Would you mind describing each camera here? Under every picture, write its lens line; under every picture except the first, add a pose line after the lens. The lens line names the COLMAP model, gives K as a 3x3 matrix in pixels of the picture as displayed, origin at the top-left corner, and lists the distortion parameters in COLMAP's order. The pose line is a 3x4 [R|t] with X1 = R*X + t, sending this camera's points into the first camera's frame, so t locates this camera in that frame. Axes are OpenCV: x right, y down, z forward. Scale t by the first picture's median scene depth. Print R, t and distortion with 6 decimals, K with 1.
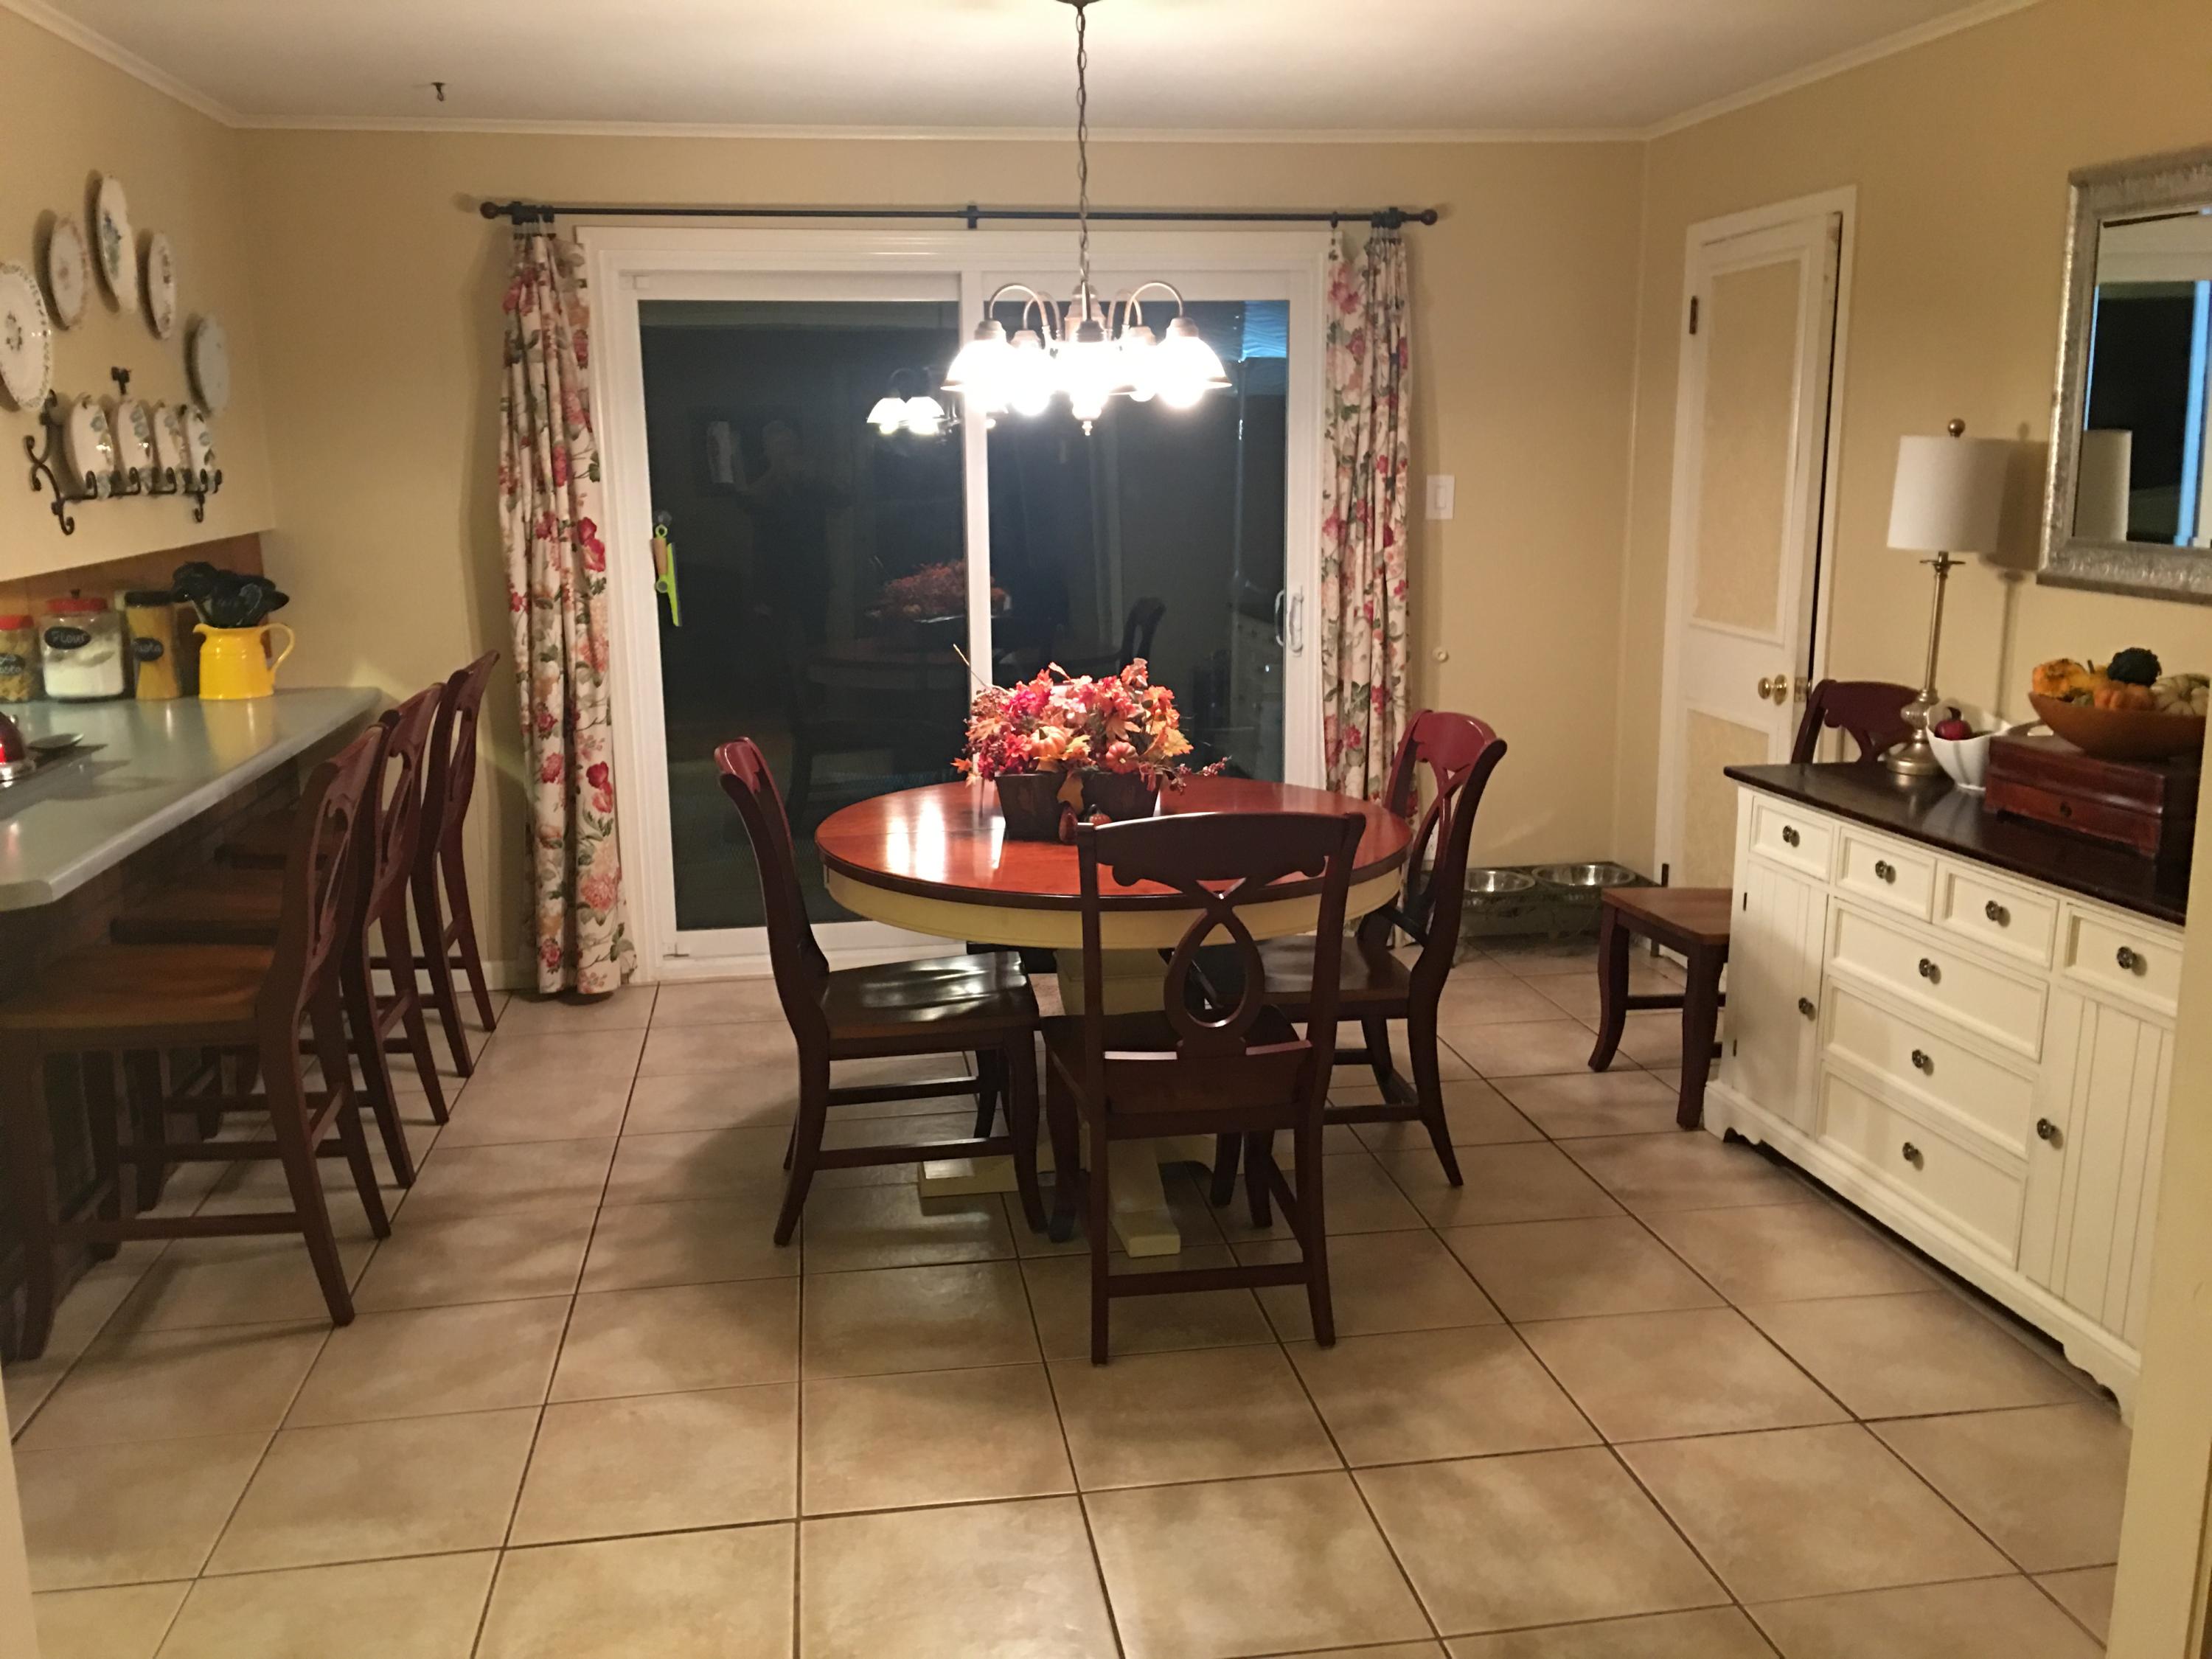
lens RADIAL K [[1880.2, 0, 1103.7], [0, 1880.2, 799.6], [0, 0, 1]] dist [0.004462, -0.008470]
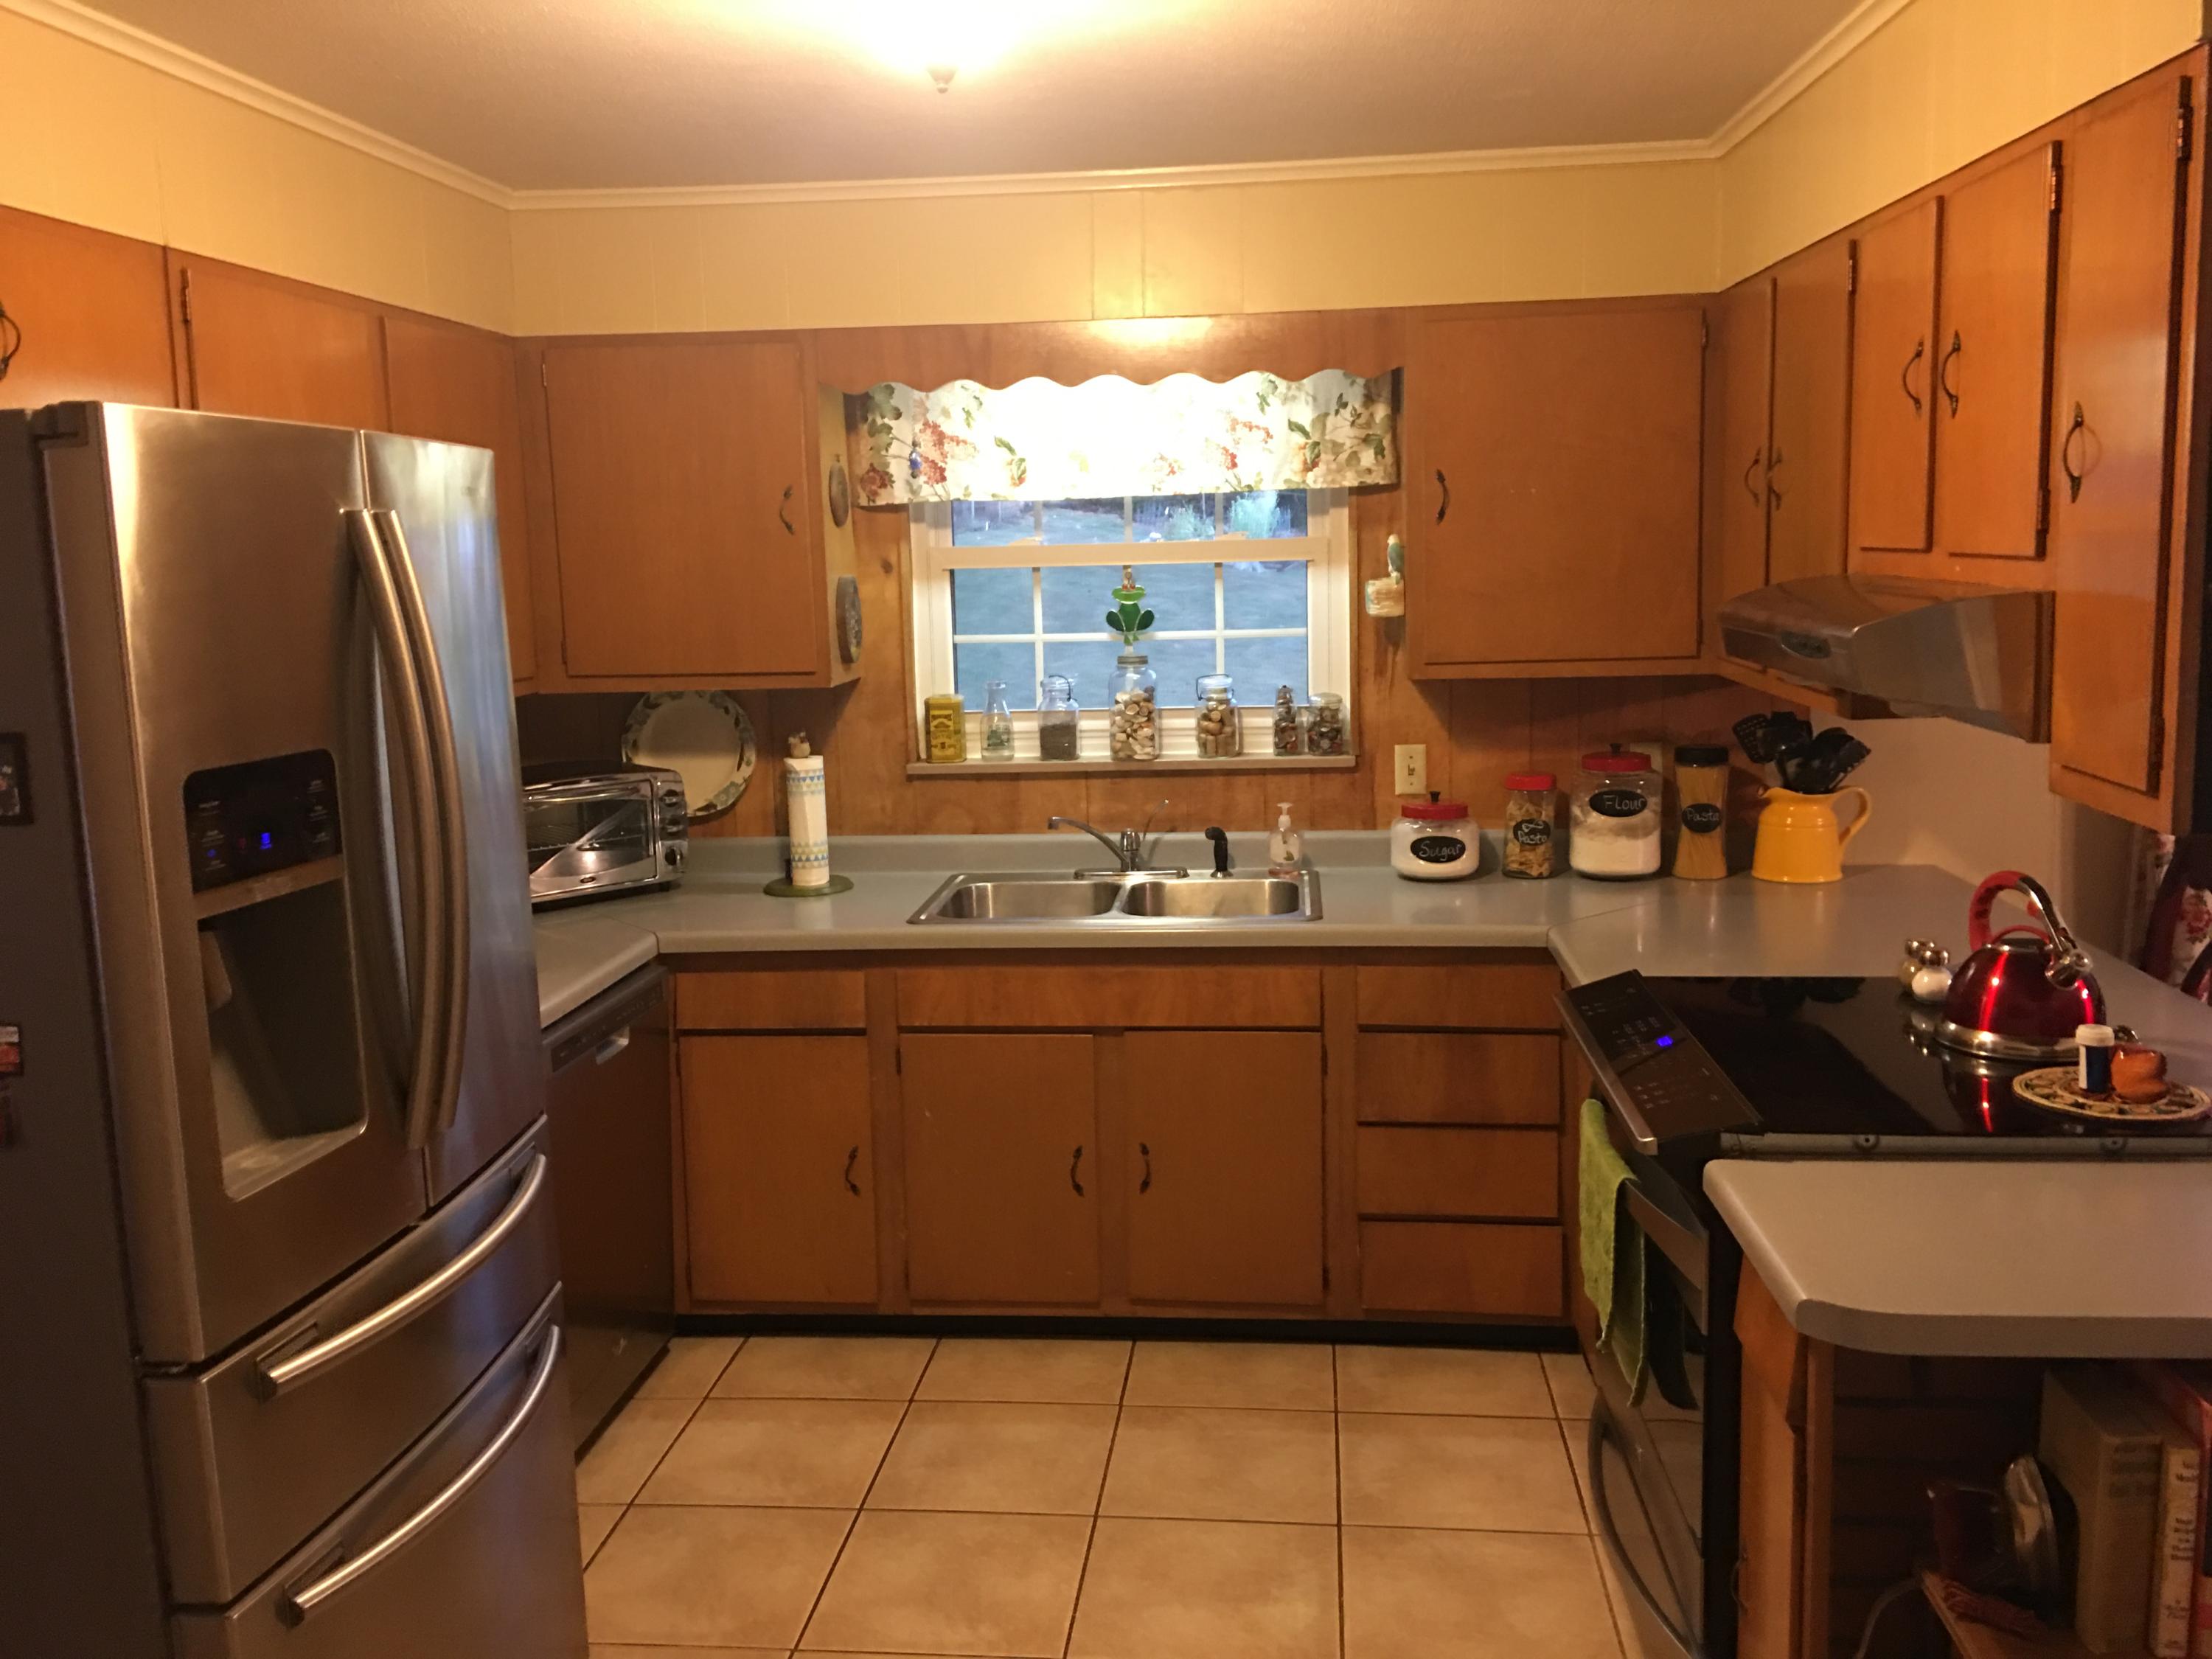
lens RADIAL K [[1880.2, 0, 1103.7], [0, 1880.2, 799.6], [0, 0, 1]] dist [0.004462, -0.008470]
pose [[0.969097, 0.017386, -0.246068, -0.563096], [-0.031330, 0.998110, -0.052866, -0.036353], [0.244684, 0.058941, 0.967810, 0.140437]]
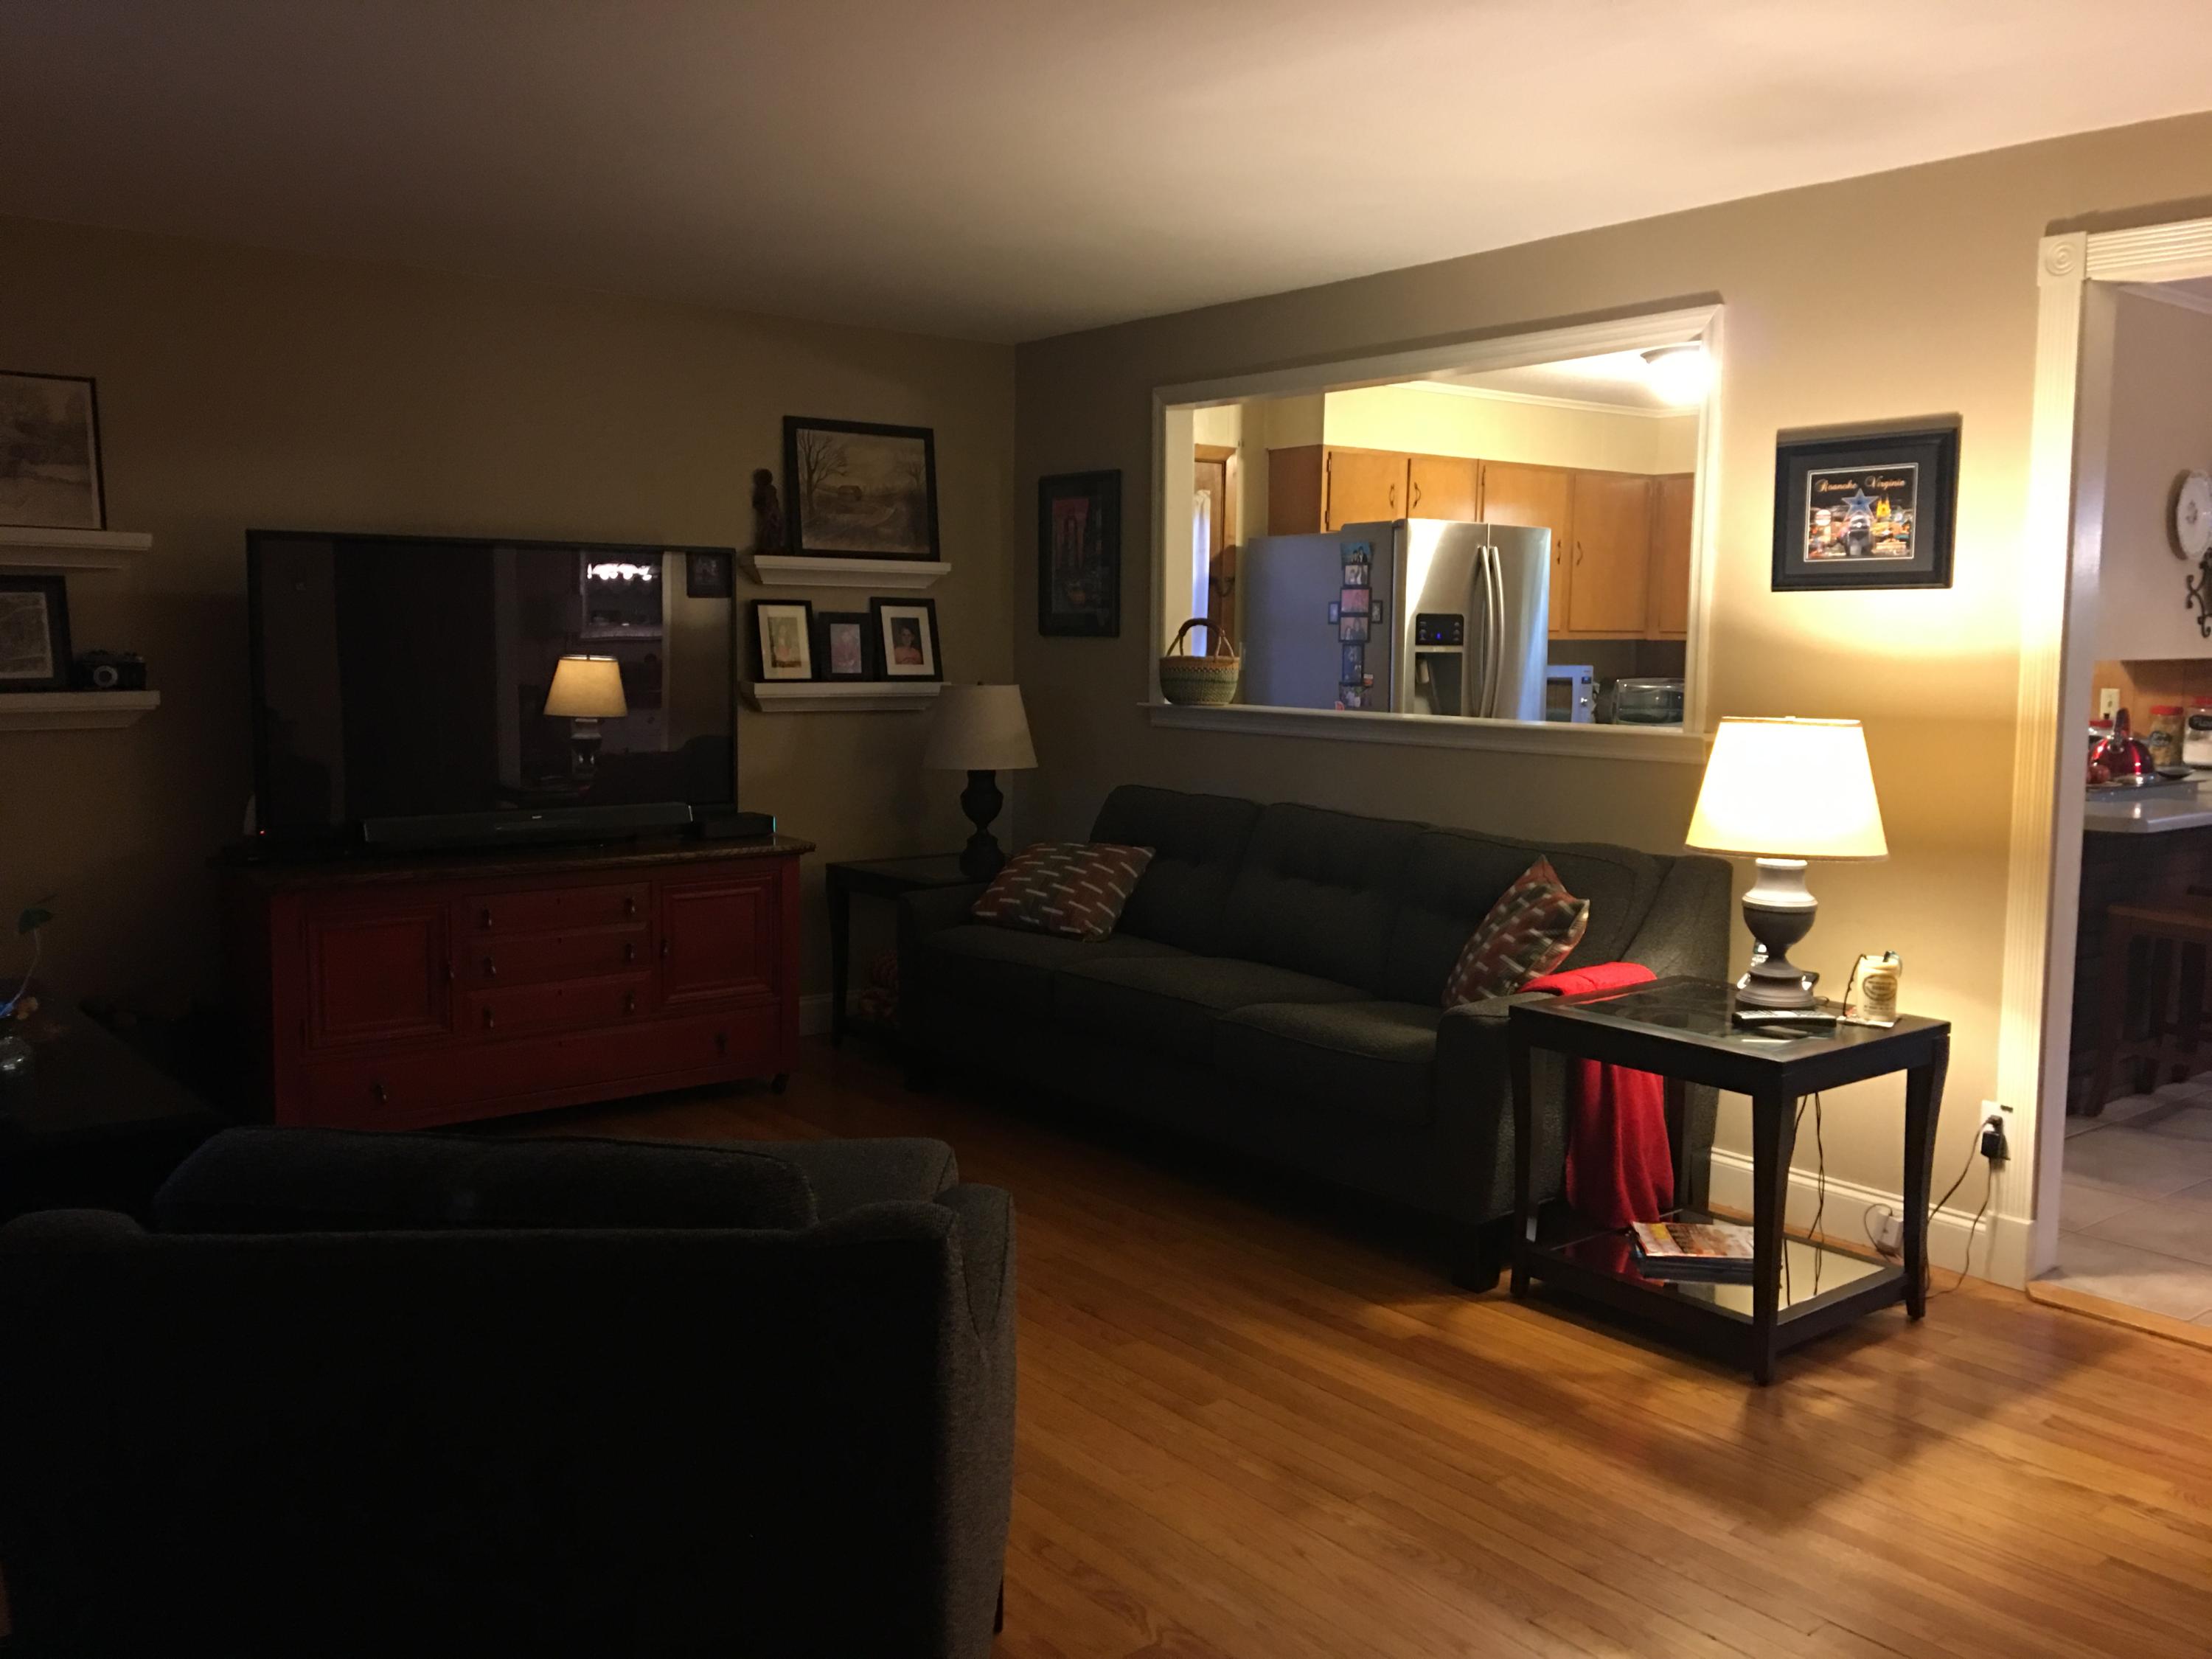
lens RADIAL K [[1880.2, 0, 1103.7], [0, 1880.2, 799.6], [0, 0, 1]] dist [0.004462, -0.008470]
pose [[0.489224, 0.093252, -0.867159, 0.292601], [-0.180984, 0.983479, 0.003655, 0.118826], [0.853173, 0.155154, 0.498019, -0.428929]]
